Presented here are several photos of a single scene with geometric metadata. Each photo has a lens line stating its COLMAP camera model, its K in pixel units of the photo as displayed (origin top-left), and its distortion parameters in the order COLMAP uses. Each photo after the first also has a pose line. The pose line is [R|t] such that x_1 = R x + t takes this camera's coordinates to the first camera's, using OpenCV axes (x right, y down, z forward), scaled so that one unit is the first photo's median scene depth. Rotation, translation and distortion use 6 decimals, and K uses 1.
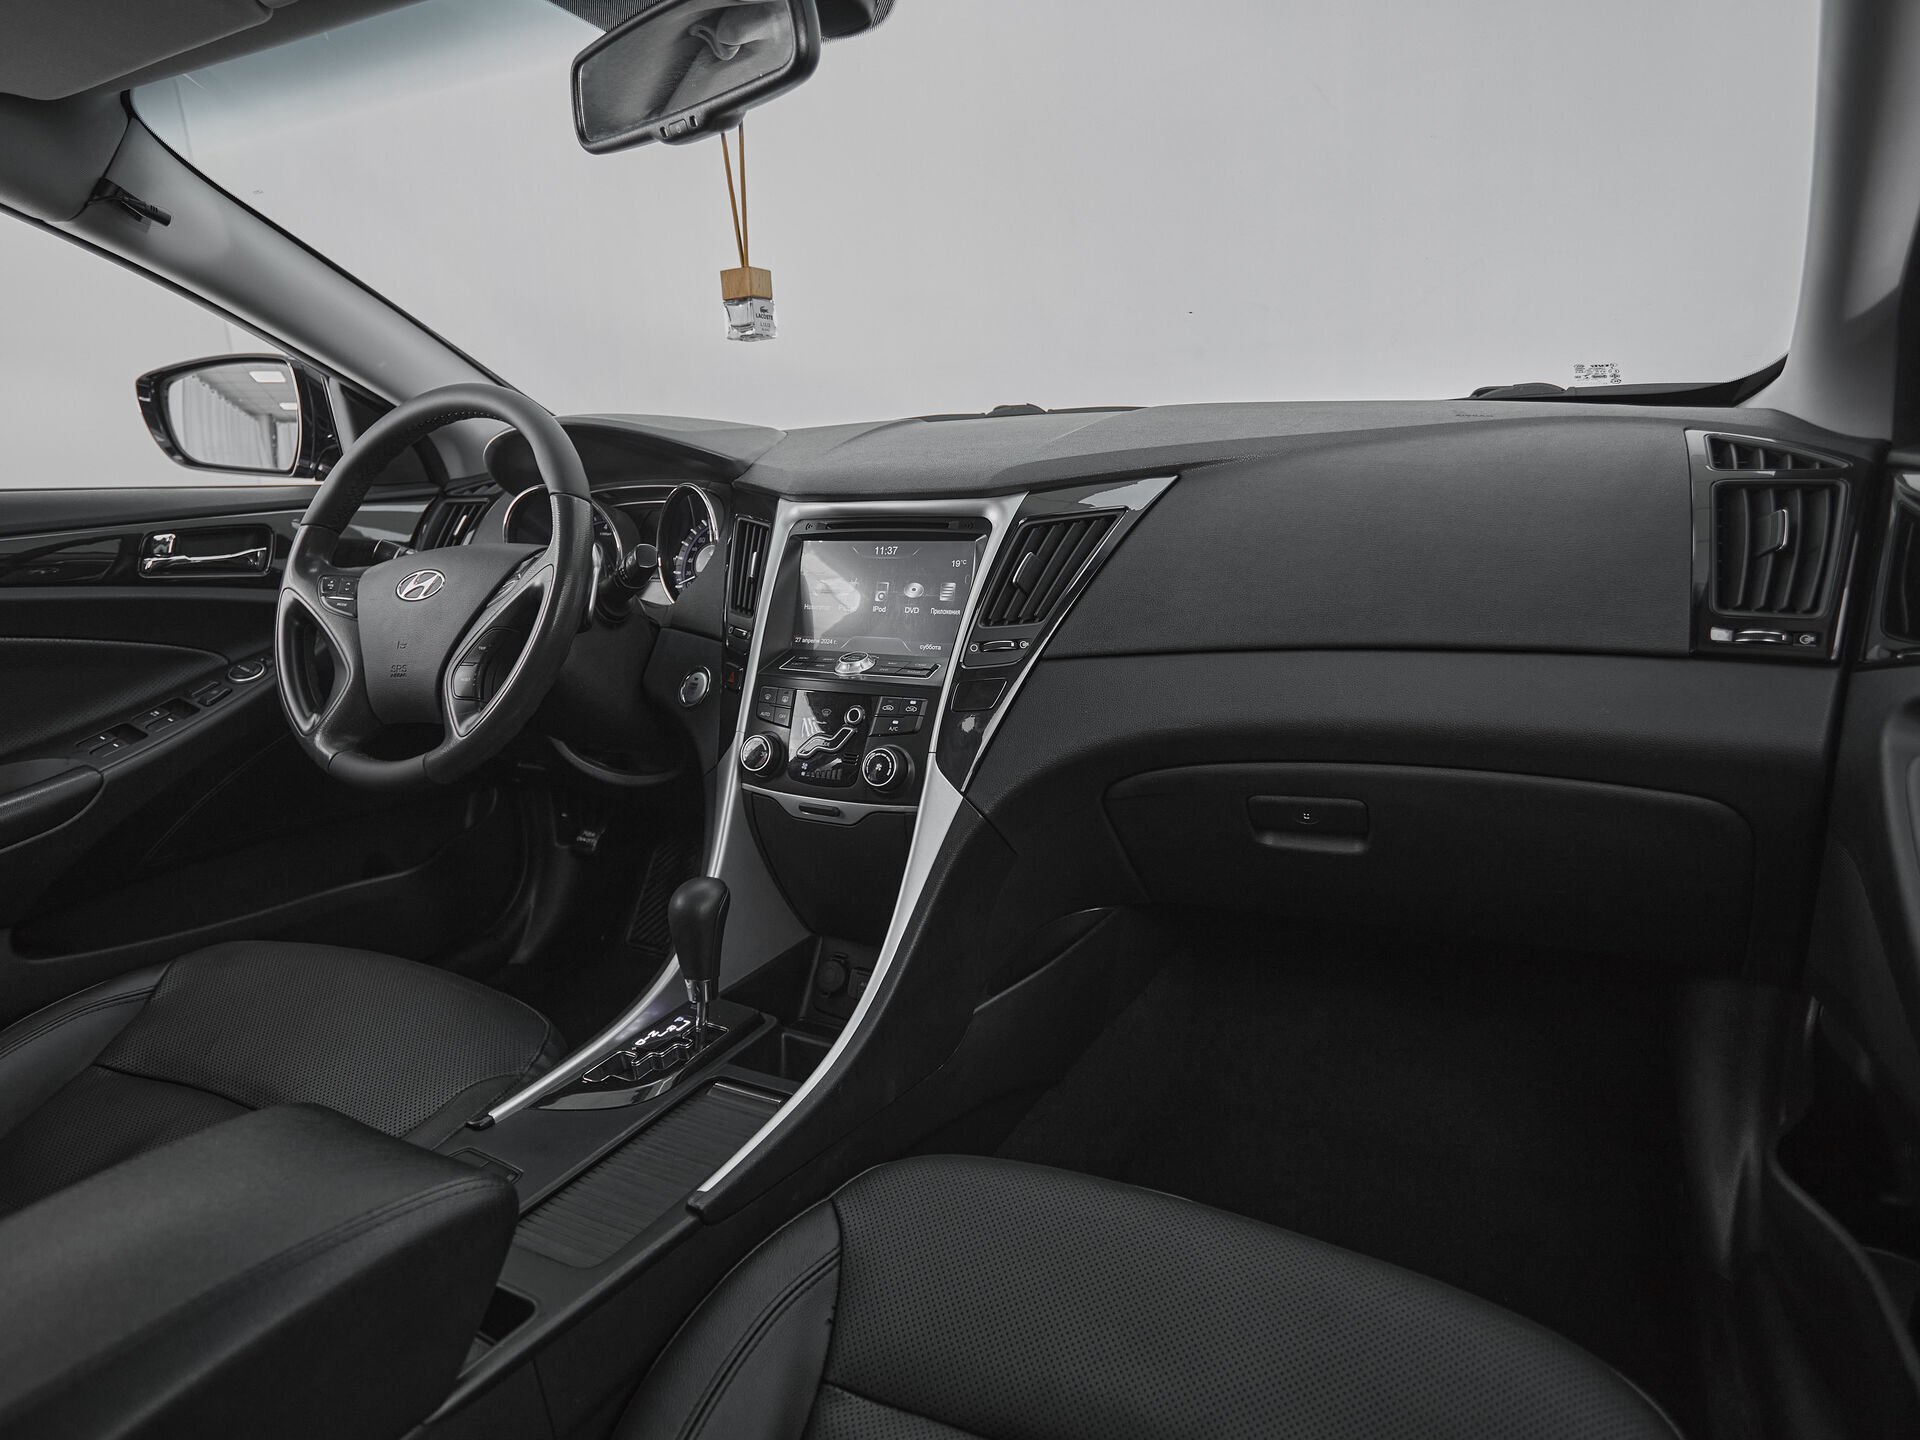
lens RADIAL K [[1036.6, 0, 959.5], [0, 1036.6, 705.8], [0, 0, 1]] dist [-0.001486, -0.000010]
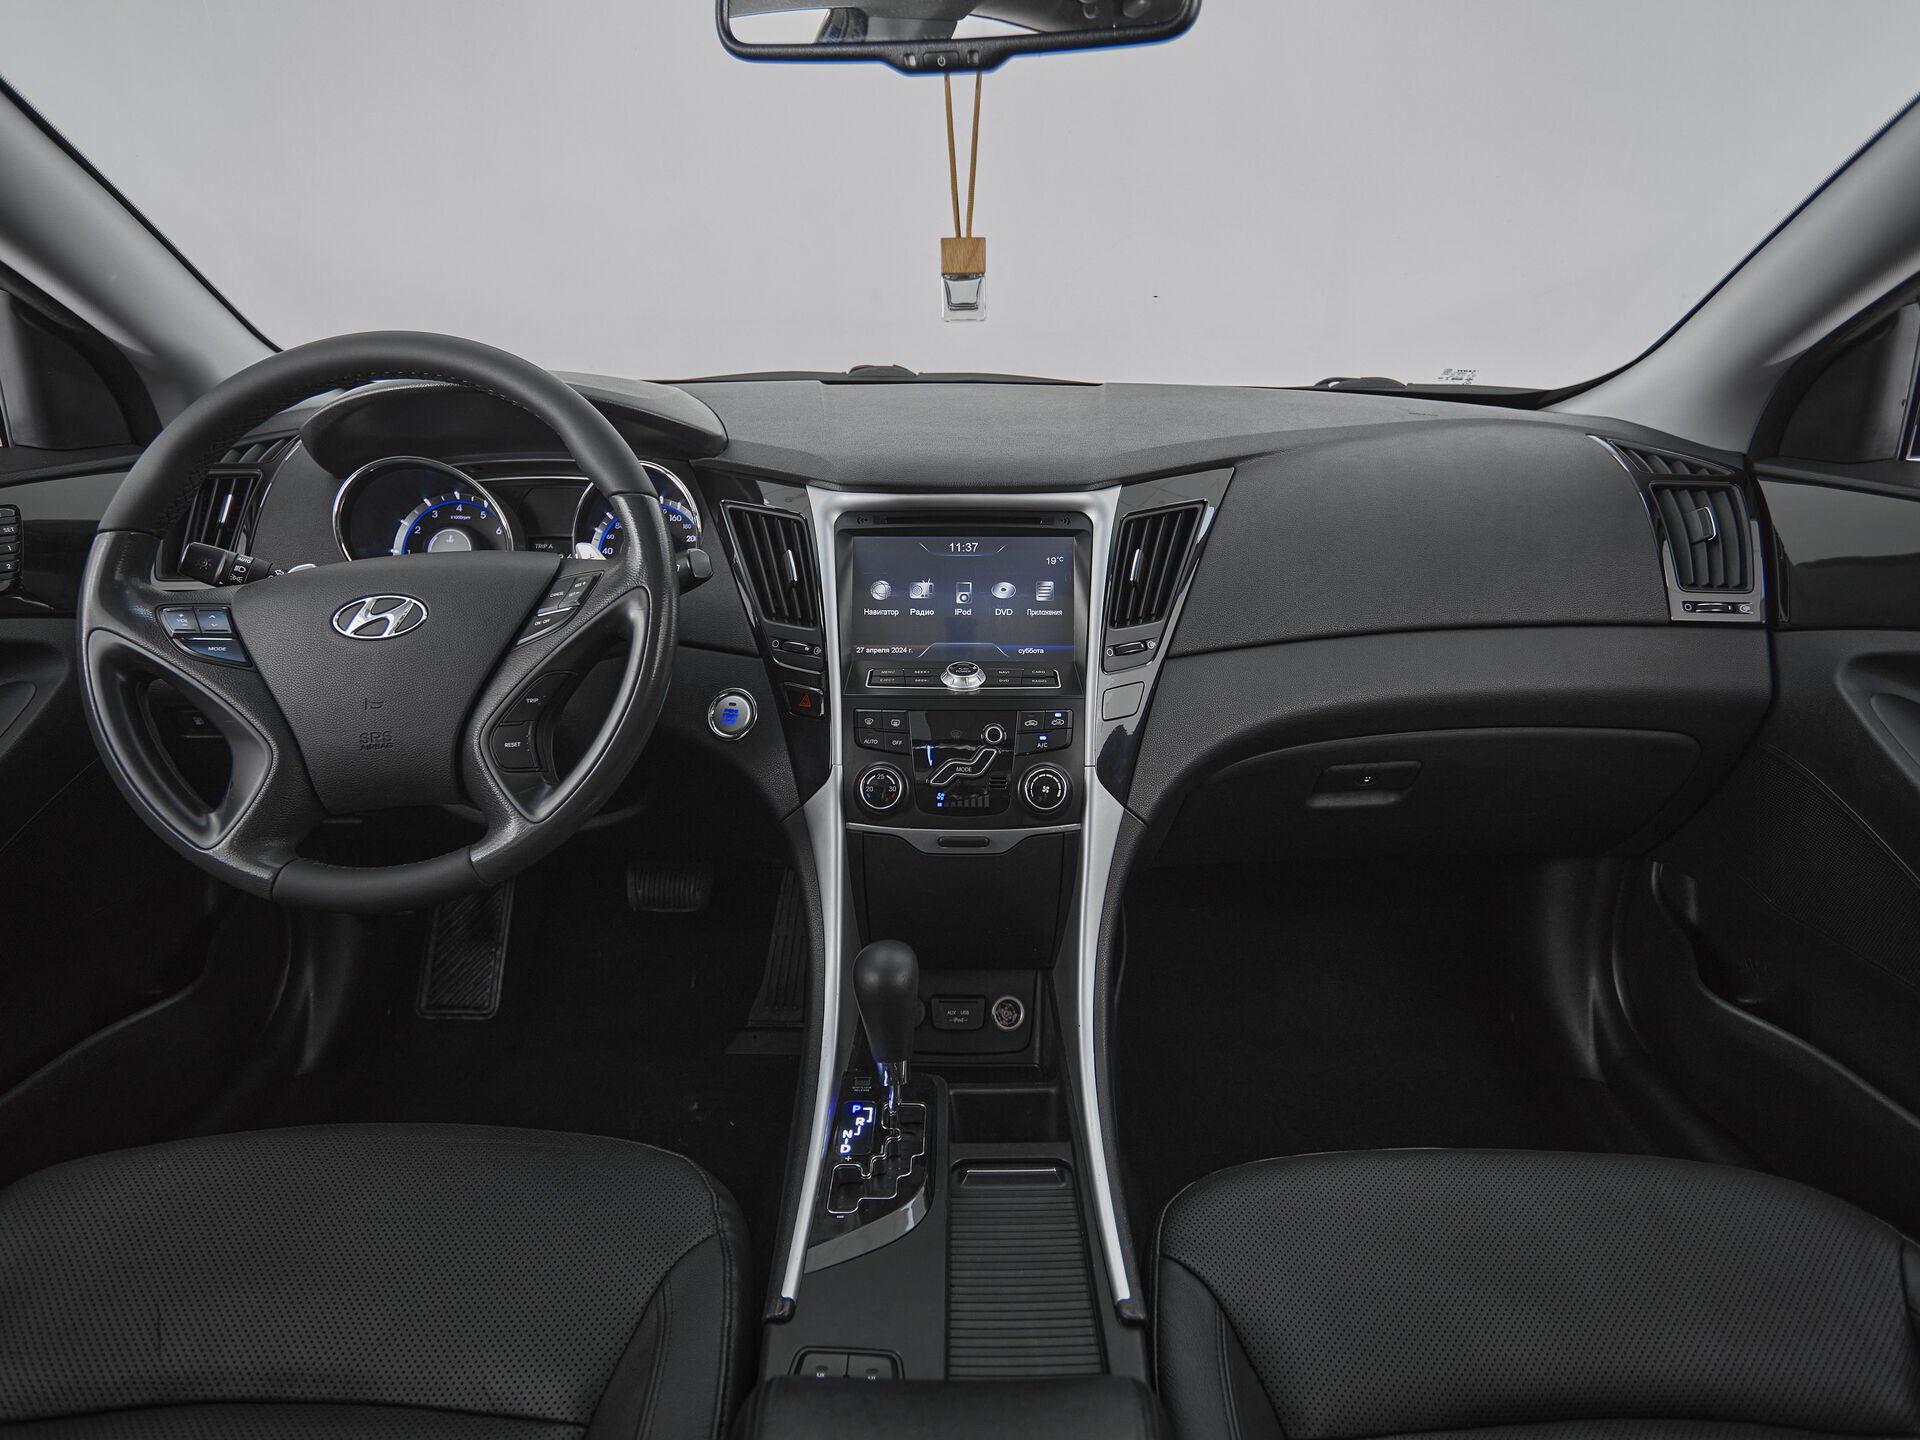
lens RADIAL K [[1027.5, 0, 944.2], [0, 1027.5, 684.7], [0, 0, 1]] dist [-0.001057, 0.000065]
pose [[0.894939, -0.093758, 0.436227, -0.522481], [0.069168, 0.995007, 0.071956, -0.101232], [-0.440795, -0.034224, 0.896955, 0.202607]]
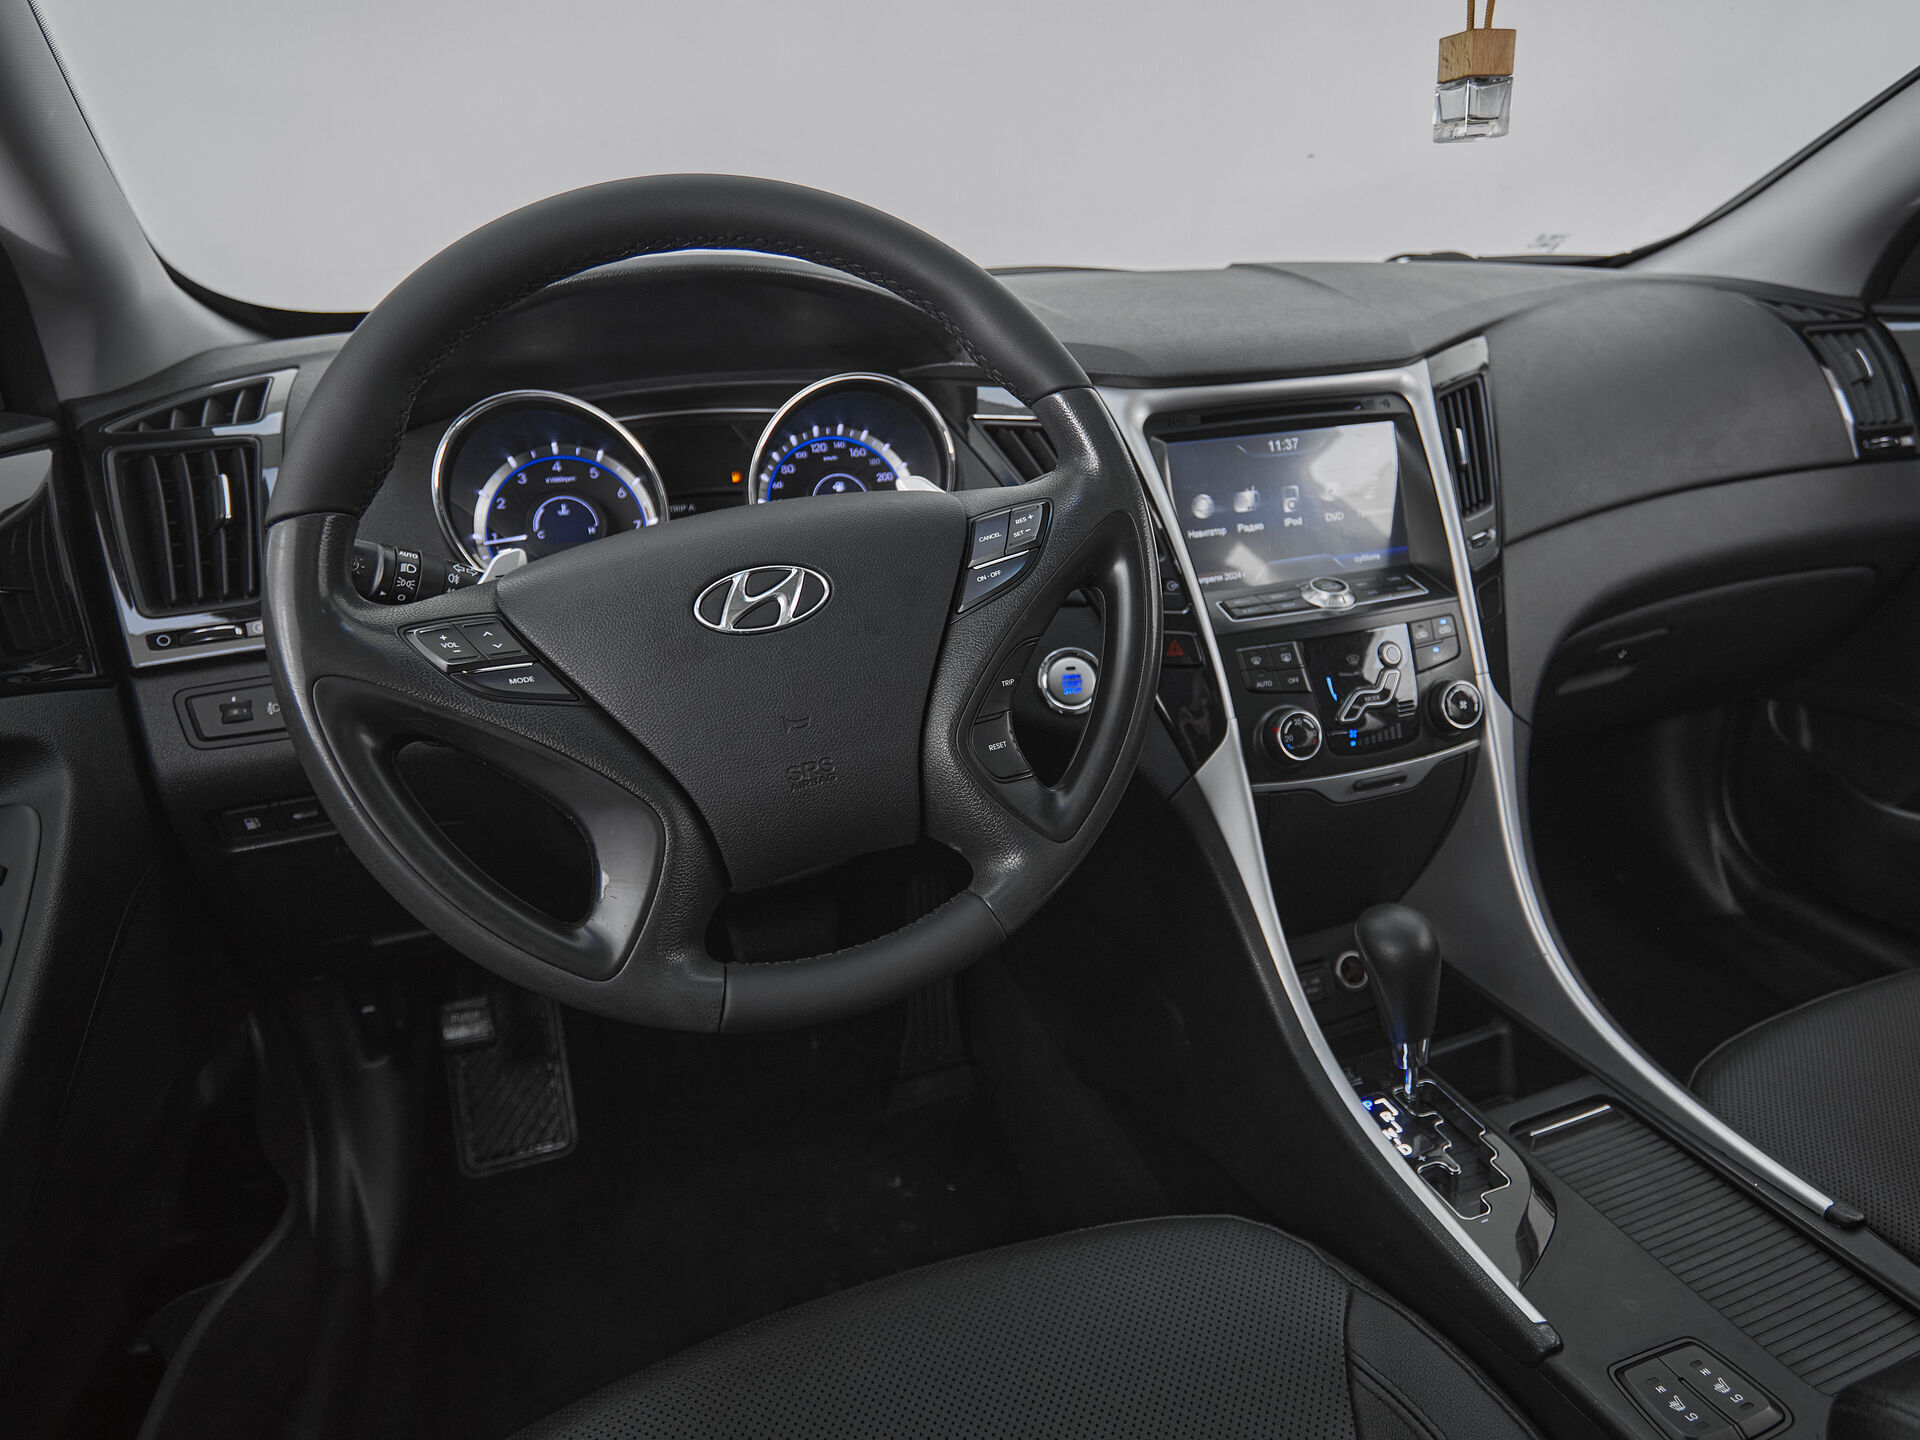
lens RADIAL K [[1119.6, 0, 1014.0], [0, 1119.6, 718.1], [0, 0, 1]] dist [-0.006958, -0.000546]
pose [[0.694213, -0.251464, 0.674414, -0.872688], [0.188425, 0.967802, 0.166901, -0.137506], [-0.694669, 0.011212, 0.719242, 0.575223]]
